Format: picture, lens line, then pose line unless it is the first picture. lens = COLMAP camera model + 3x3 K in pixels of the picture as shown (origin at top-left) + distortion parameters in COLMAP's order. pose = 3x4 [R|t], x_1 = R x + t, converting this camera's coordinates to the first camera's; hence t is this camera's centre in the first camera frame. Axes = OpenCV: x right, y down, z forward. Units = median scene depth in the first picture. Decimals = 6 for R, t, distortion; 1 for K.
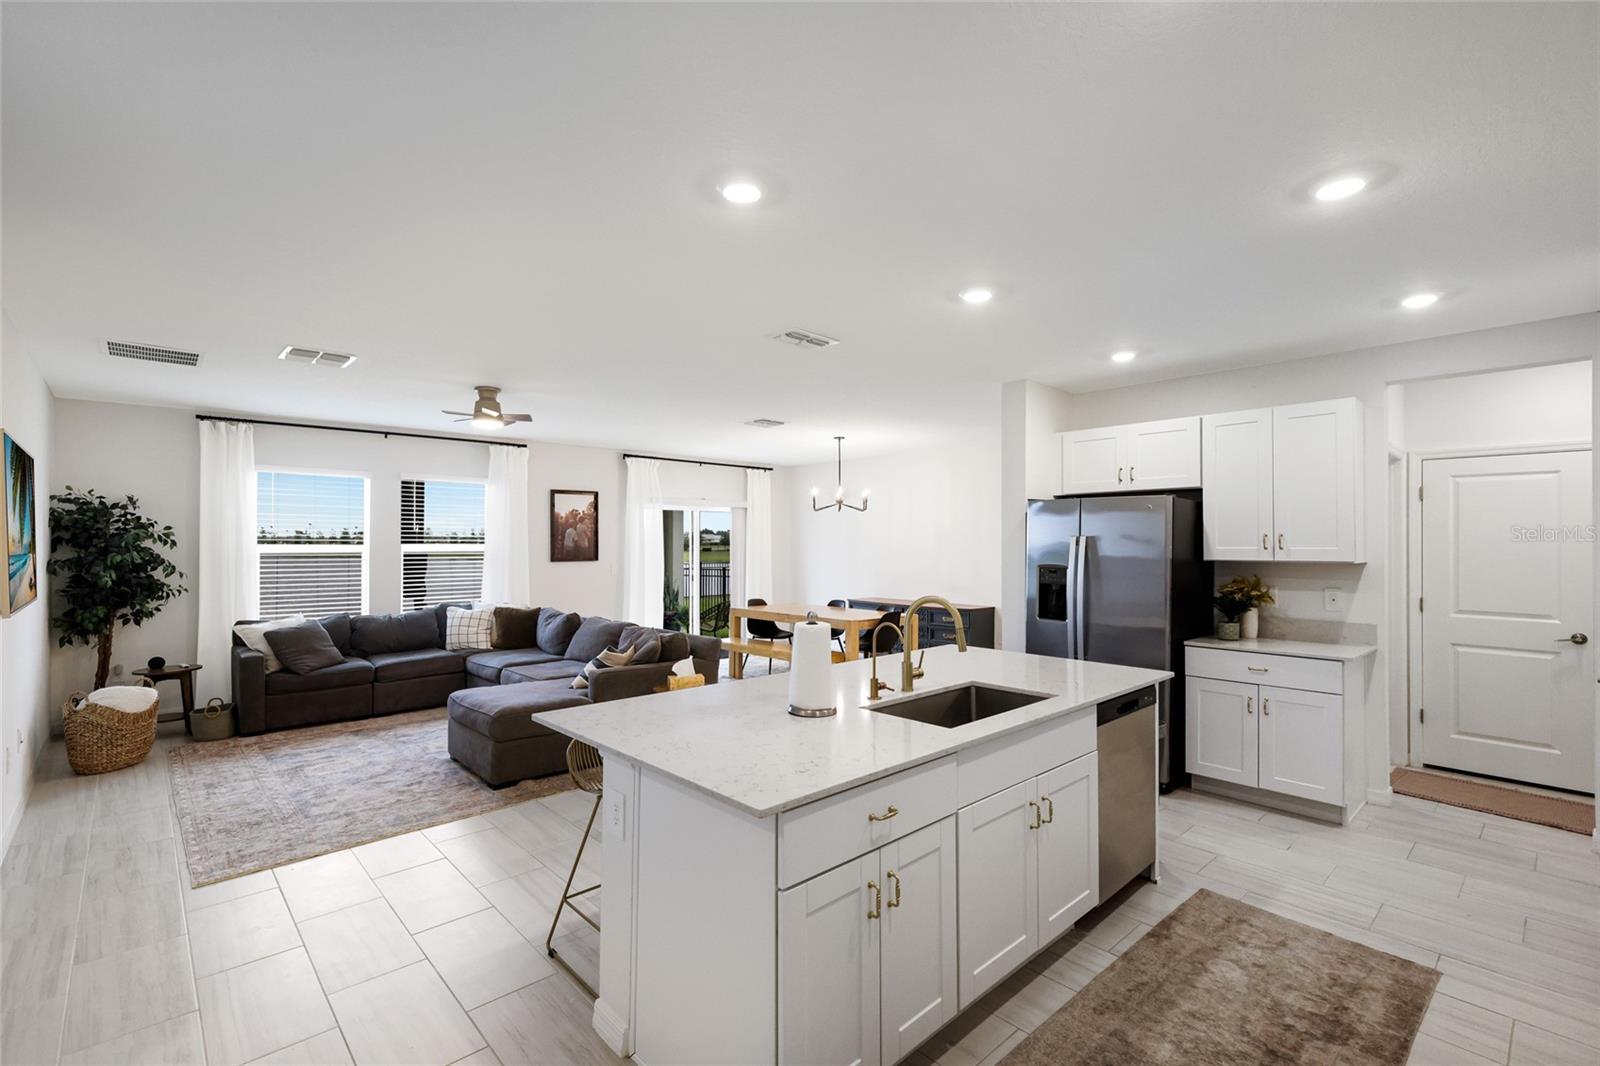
lens RADIAL K [[717.5, 0, 801.9], [0, 717.5, 537.8], [0, 0, 1]] dist [0.002426, 0.000553]
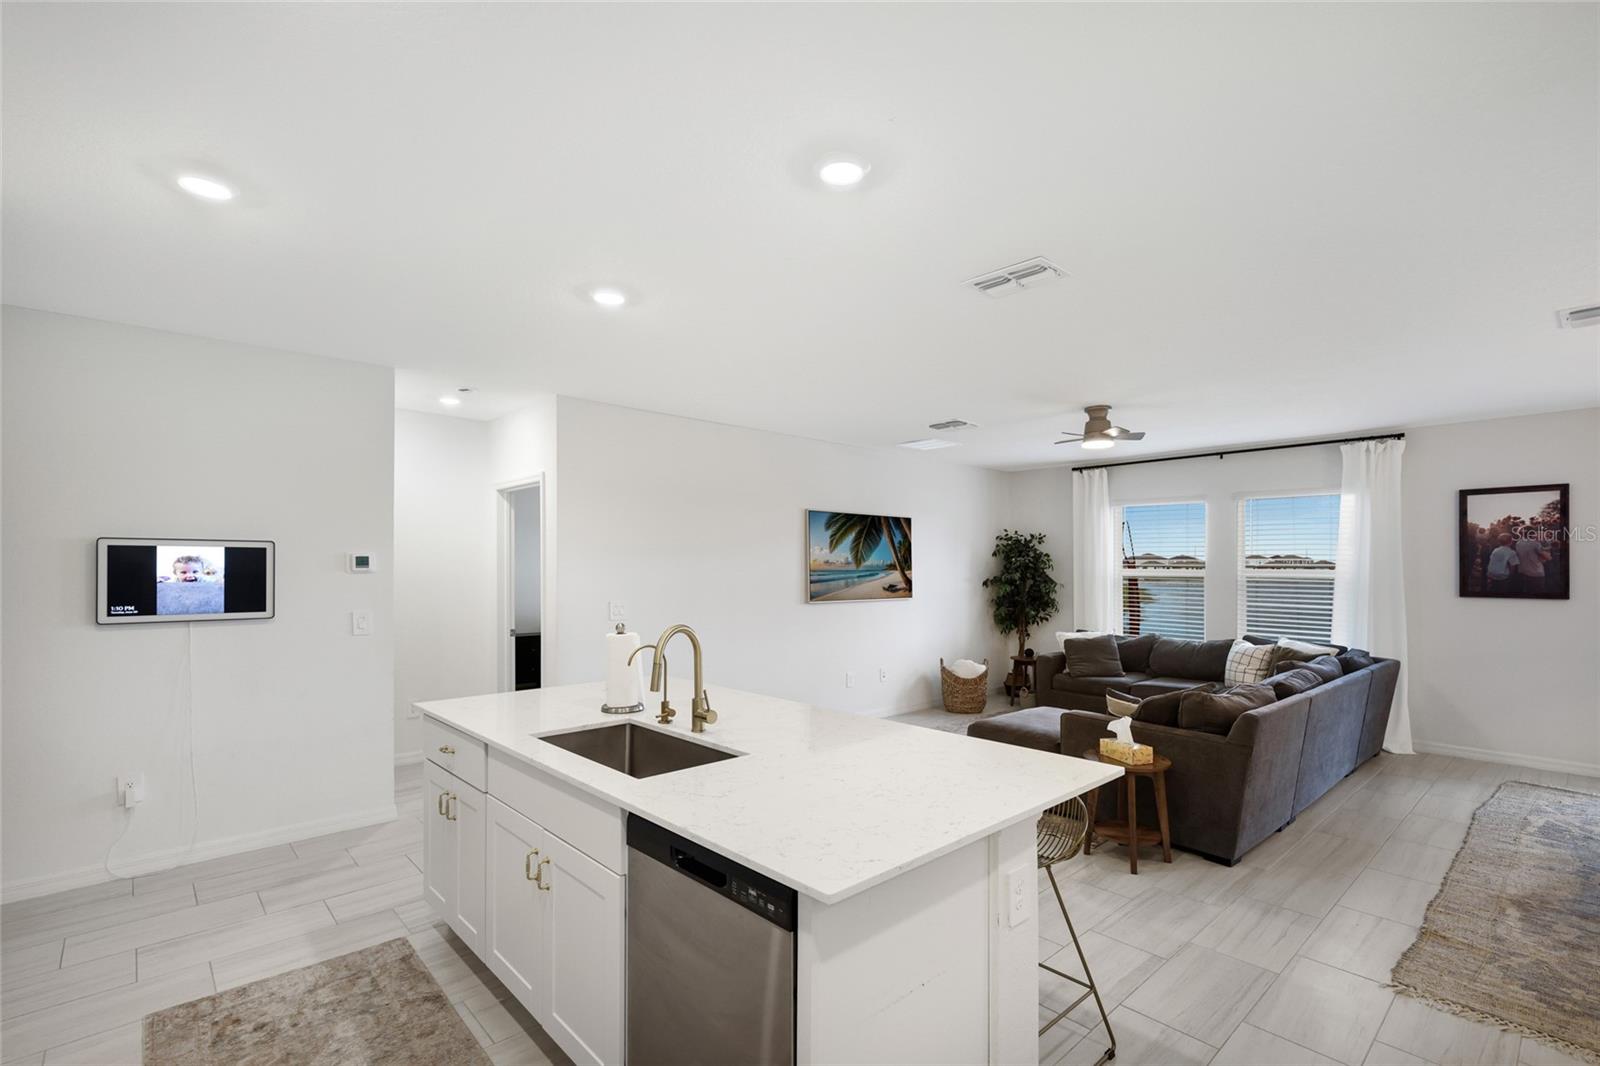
lens RADIAL K [[734.0, 0, 801.5], [0, 734.0, 561.0], [0, 0, 1]] dist [0.012753, 0.000131]
pose [[-0.008928, -0.005676, -0.999944, 0.514495], [0.001972, 0.999982, -0.005694, 0.003580], [0.999958, -0.002022, -0.008916, 0.552167]]
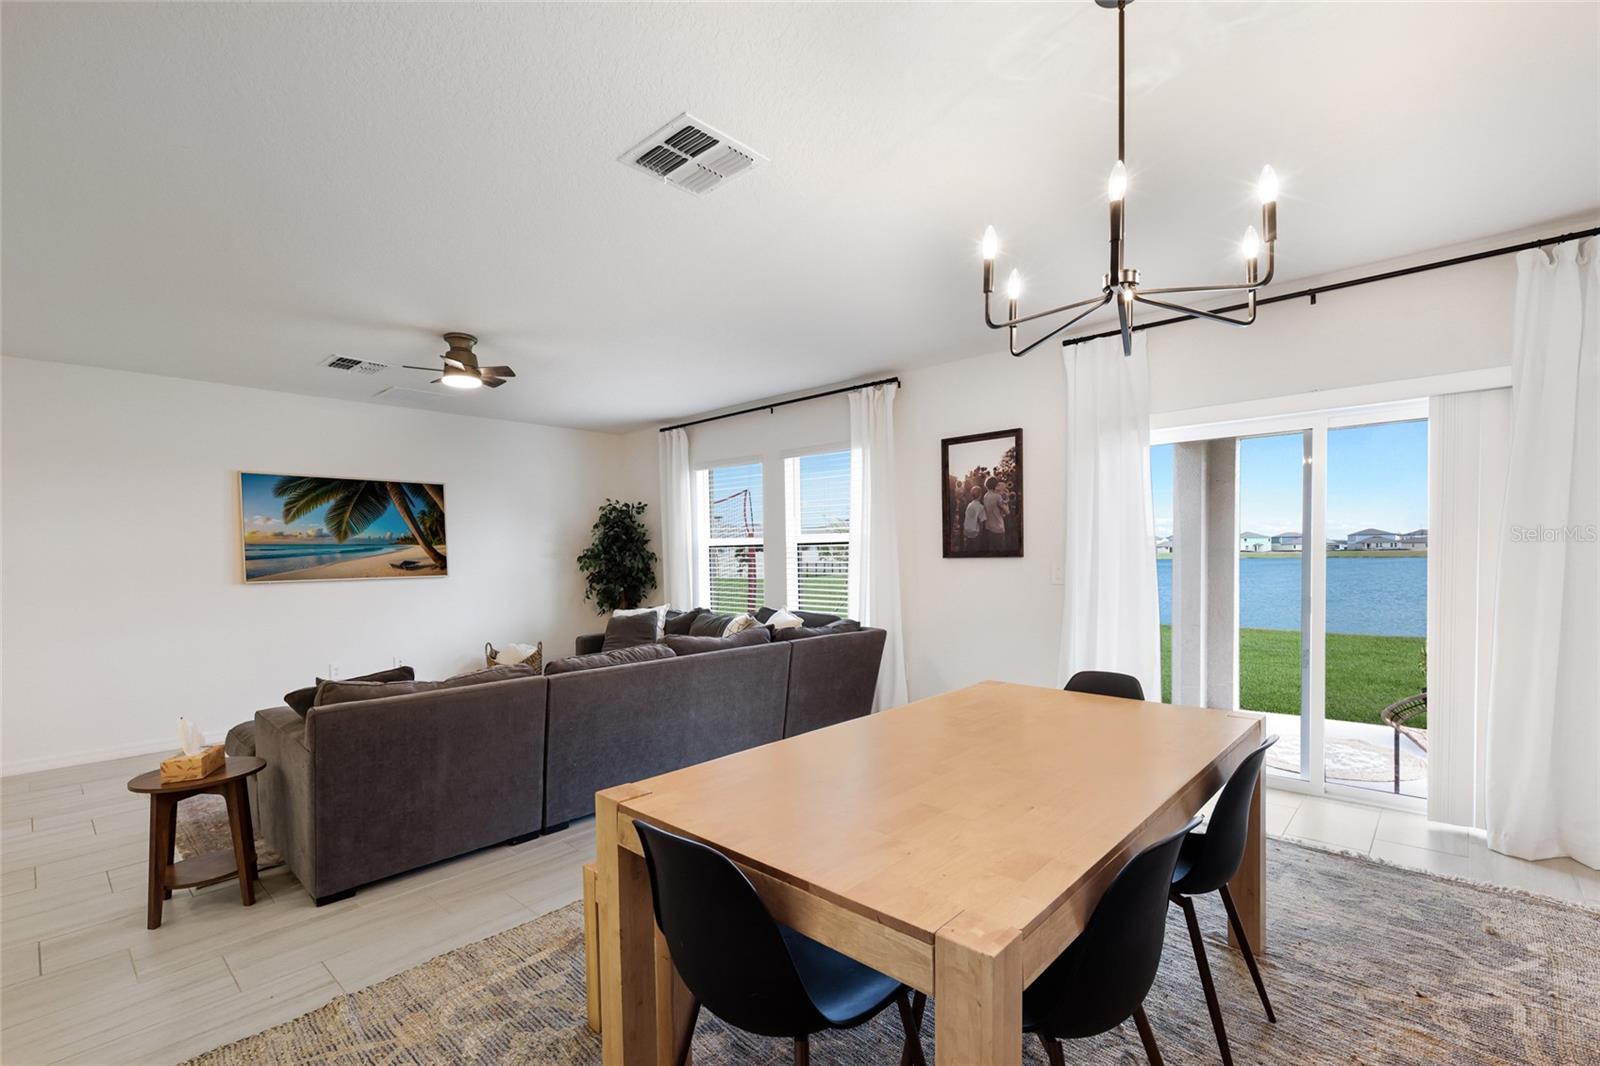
lens RADIAL K [[718.5, 0, 796.1], [0, 718.5, 578.6], [0, 0, 1]] dist [0.014896, 0.000092]
pose [[0.073236, 0.035501, -0.996683, 0.367492], [0.022383, 0.999056, 0.037230, 0.036461], [0.997063, -0.025036, 0.072373, 1.192648]]
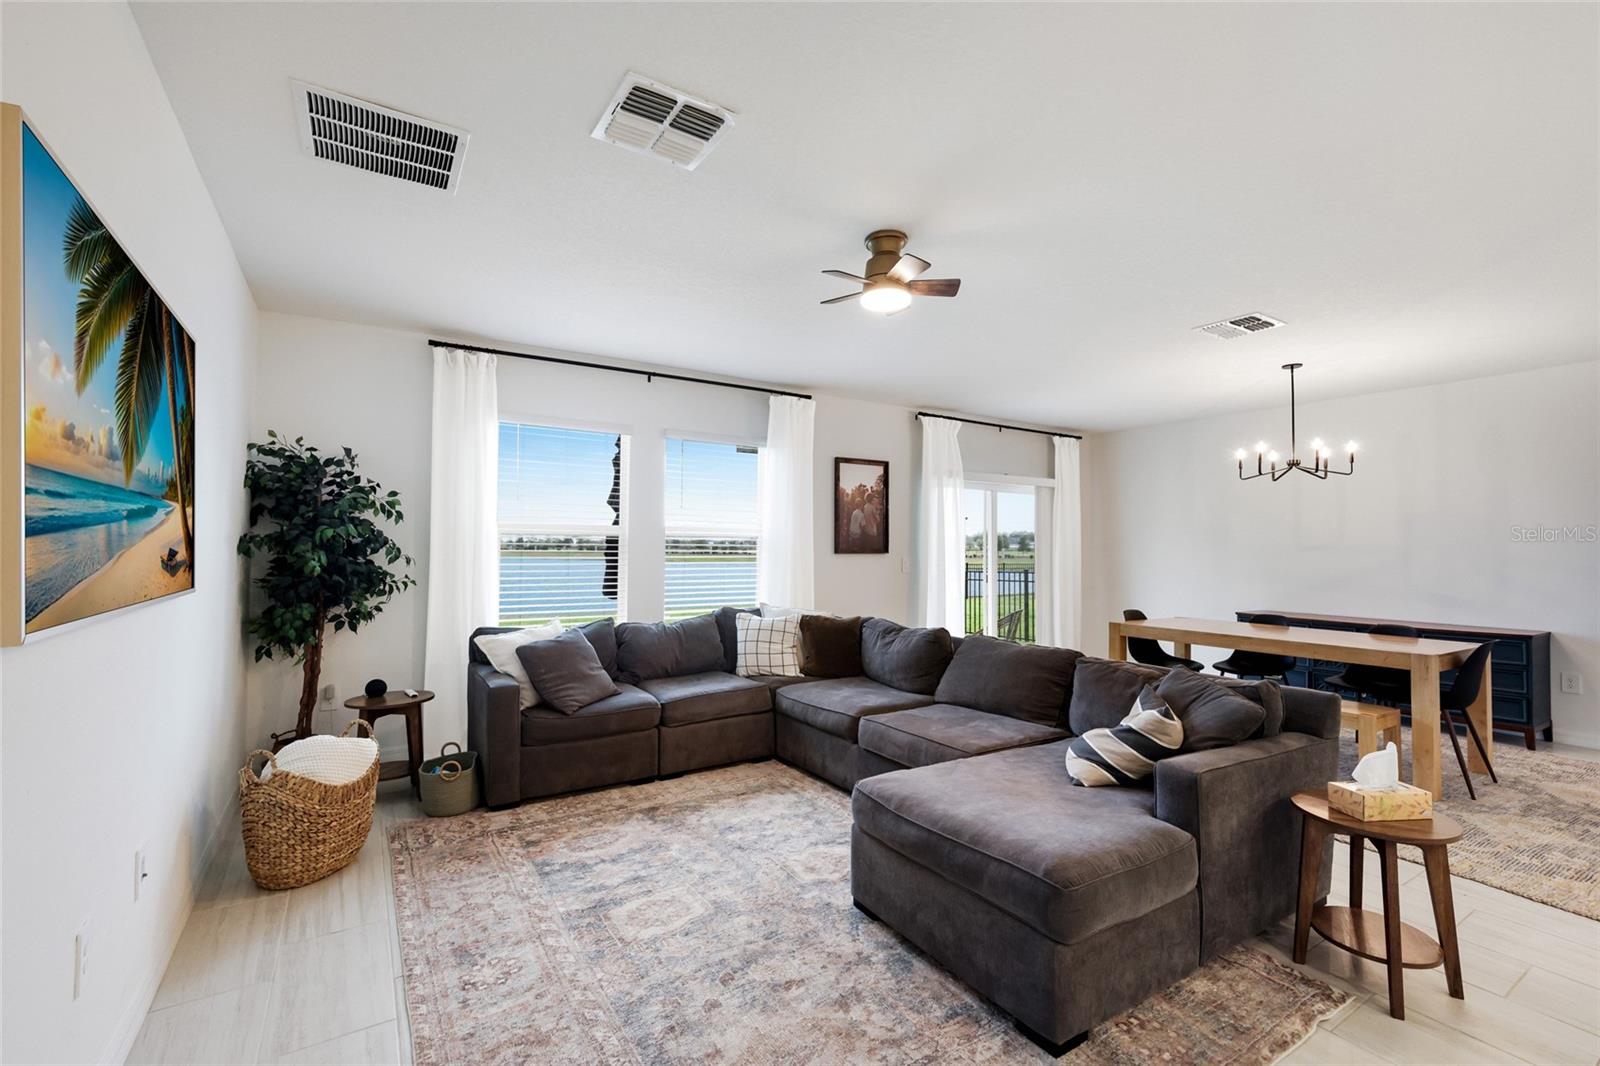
lens RADIAL K [[692.2, 0, 795.8], [0, 692.2, 529.5], [0, 0, 1]] dist [0.002592, 0.000294]
pose [[0.983097, 0.002443, -0.183067, -0.371465], [-0.006048, 0.999799, -0.019137, 0.032367], [0.182983, 0.019921, 0.982914, 0.407999]]
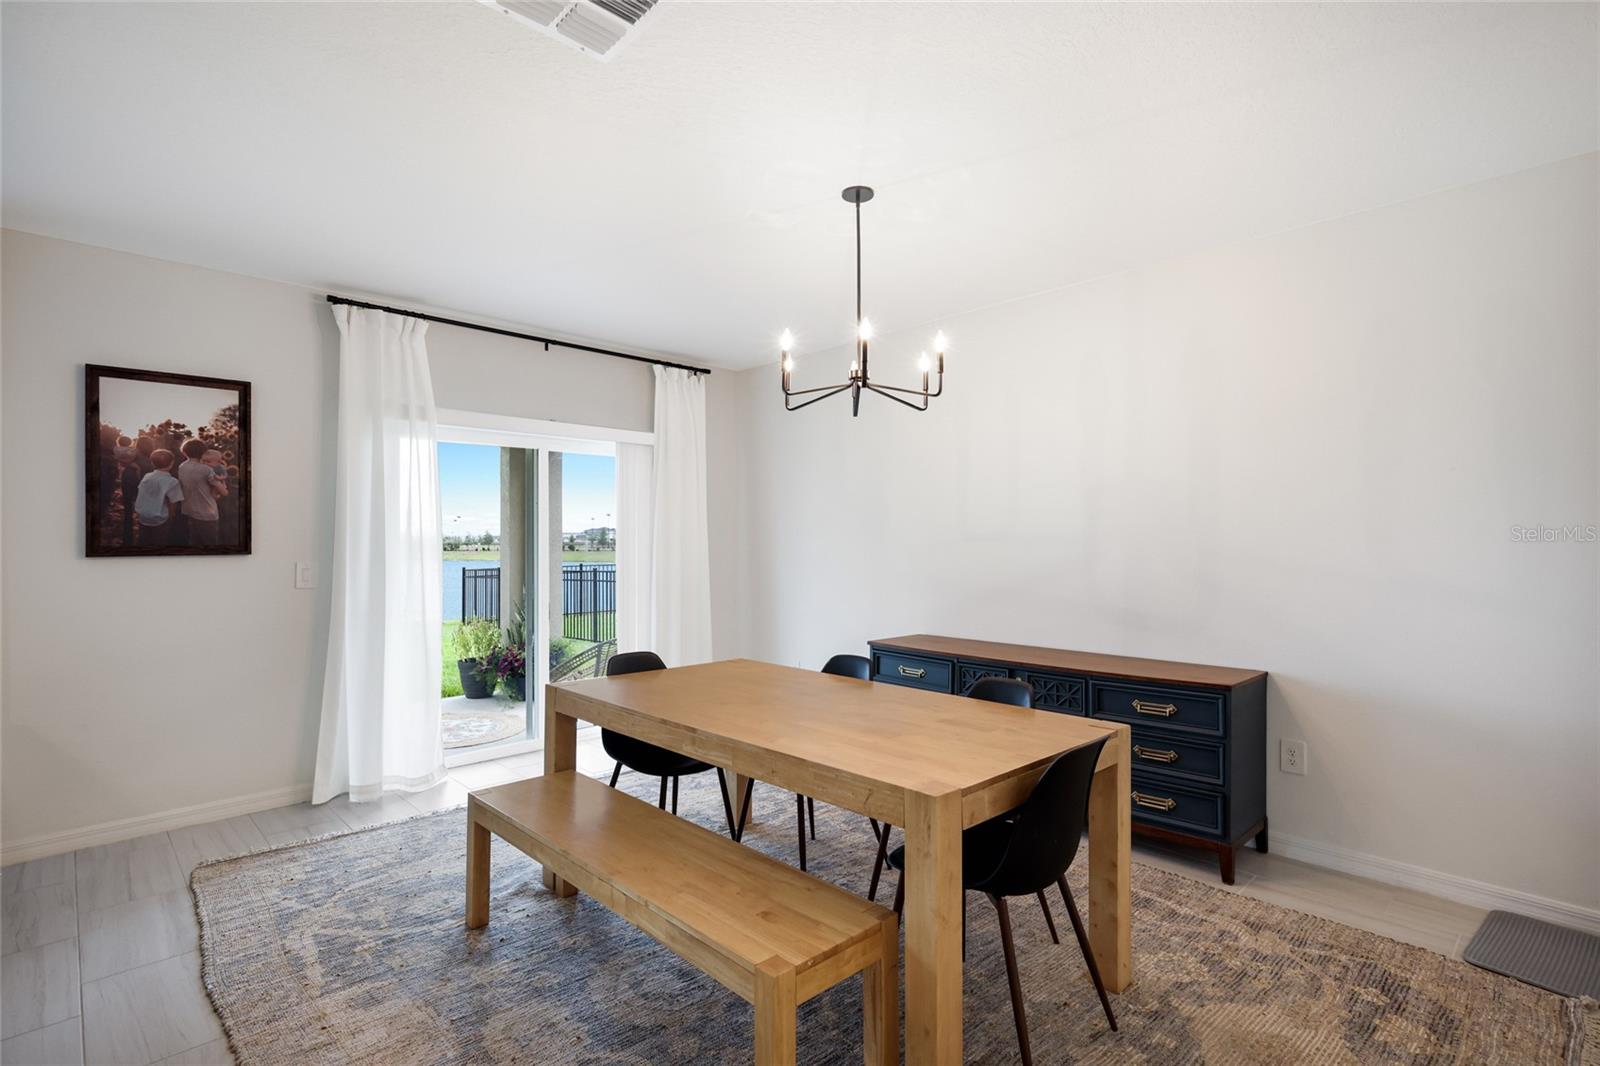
lens RADIAL K [[763.2, 0, 803.4], [0, 763.2, 535.7], [0, 0, 1]] dist [0.000370, 0.000754]
pose [[0.999833, -0.004482, 0.017711, 0.026297], [0.004487, 0.999990, -0.000283, 0.034732], [-0.017709, 0.000363, 0.999843, 0.855374]]
